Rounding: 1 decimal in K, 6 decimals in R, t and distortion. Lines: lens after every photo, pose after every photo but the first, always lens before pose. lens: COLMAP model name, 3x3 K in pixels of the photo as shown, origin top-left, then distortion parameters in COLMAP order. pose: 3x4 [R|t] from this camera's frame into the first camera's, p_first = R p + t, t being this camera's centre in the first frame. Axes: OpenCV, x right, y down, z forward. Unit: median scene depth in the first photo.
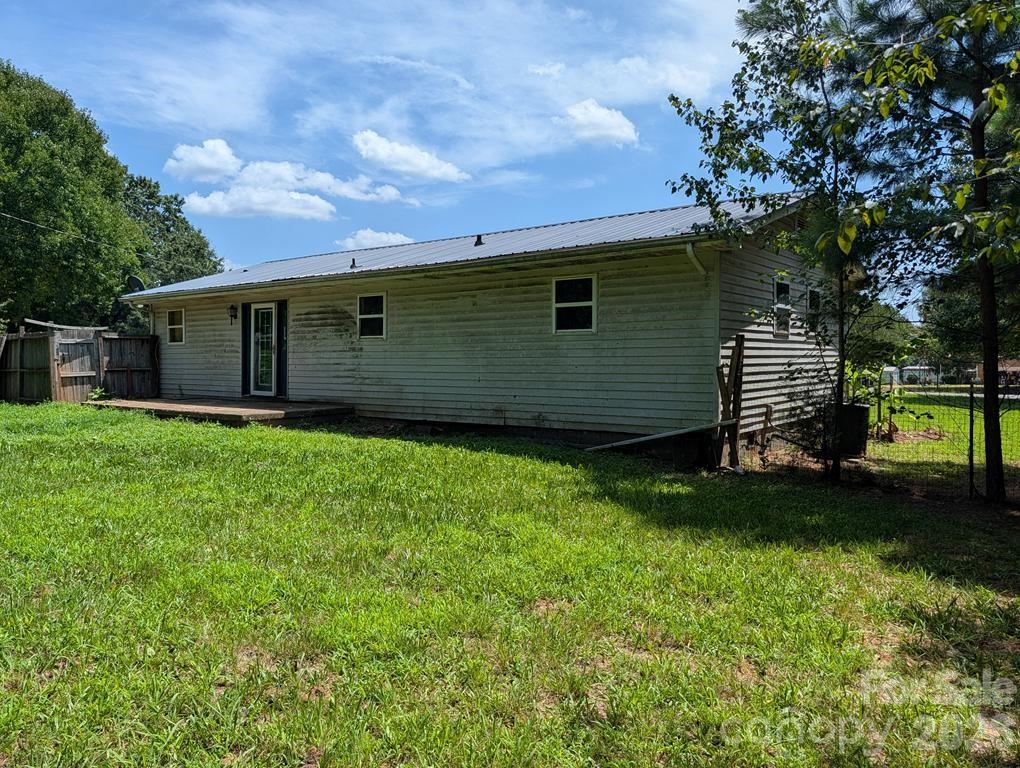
lens RADIAL K [[744.4, 0, 506.0], [0, 744.4, 384.8], [0, 0, 1]] dist [0.021705, -0.029679]
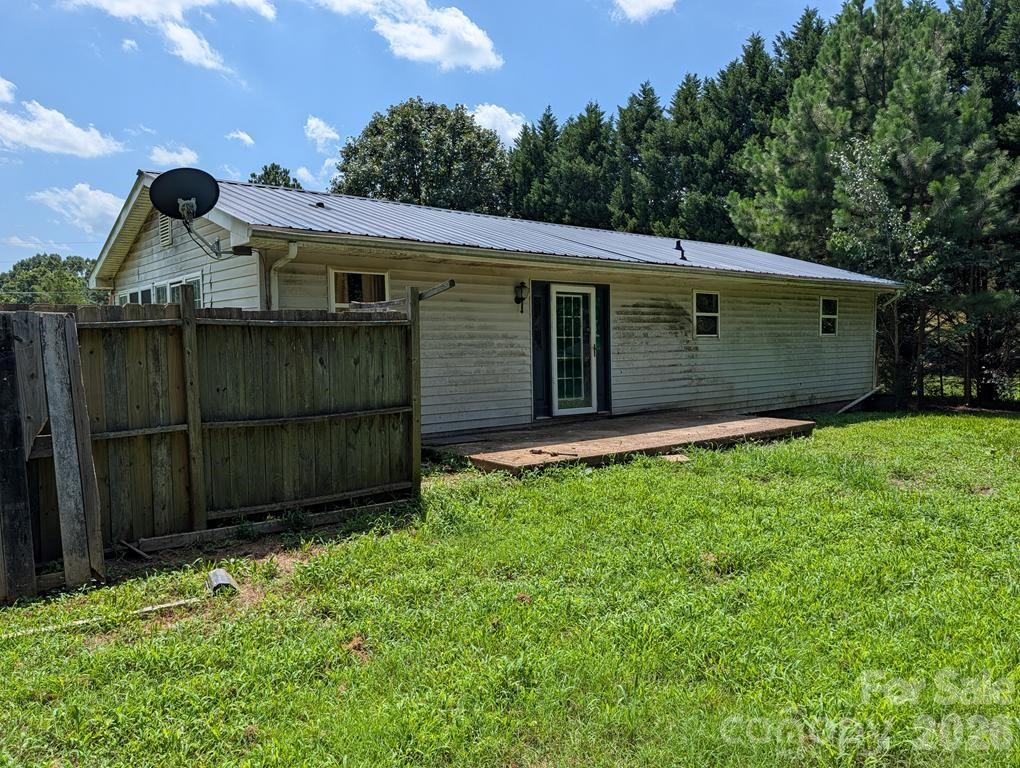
lens RADIAL K [[743.8, 0, 513.8], [0, 743.8, 371.1], [0, 0, 1]] dist [0.017394, -0.001996]
pose [[0.225708, -0.040422, 0.973356, -1.216452], [0.044622, 0.998519, 0.031120, -0.061497], [-0.973173, 0.036409, 0.227177, 1.054329]]
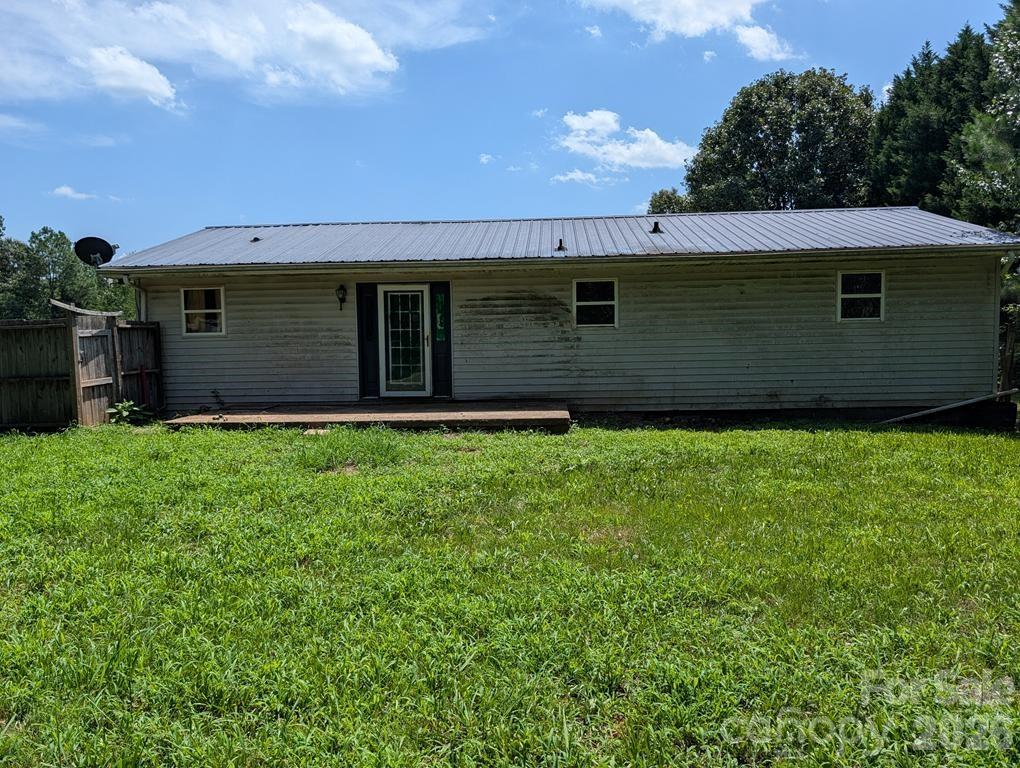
lens RADIAL K [[729.6, 0, 510.0], [0, 729.6, 384.0], [0, 0, 1]] dist [0.152635, -0.346246]
pose [[0.825162, -0.049261, 0.562745, -0.808898], [0.036884, 0.998763, 0.033345, -0.026585], [-0.563691, -0.006759, 0.825958, 0.312806]]
